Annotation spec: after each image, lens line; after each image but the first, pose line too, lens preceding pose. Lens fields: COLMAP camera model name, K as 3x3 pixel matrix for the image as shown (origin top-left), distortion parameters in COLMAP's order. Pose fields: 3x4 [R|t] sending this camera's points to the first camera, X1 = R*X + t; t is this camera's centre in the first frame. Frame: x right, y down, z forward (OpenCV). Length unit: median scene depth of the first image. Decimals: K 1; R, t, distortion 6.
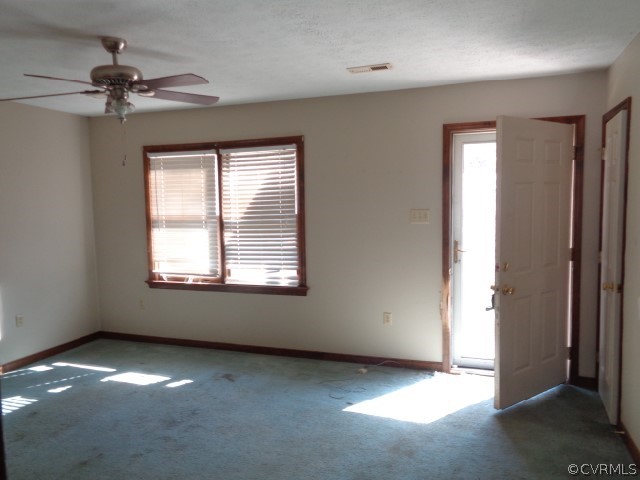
lens RADIAL K [[482.8, 0, 319.1], [0, 482.8, 238.3], [0, 0, 1]] dist [-0.000601, 0.005075]
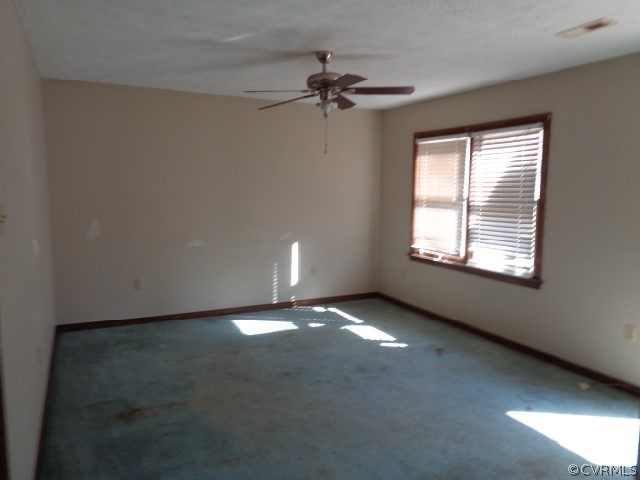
lens RADIAL K [[482.8, 0, 322.0], [0, 482.8, 236.6], [0, 0, 1]] dist [-0.000601, 0.005075]
pose [[0.715916, 0.094576, -0.691751, 0.299559], [-0.074864, 0.995469, 0.058621, -0.003214], [0.694161, 0.009819, 0.719753, 0.056407]]
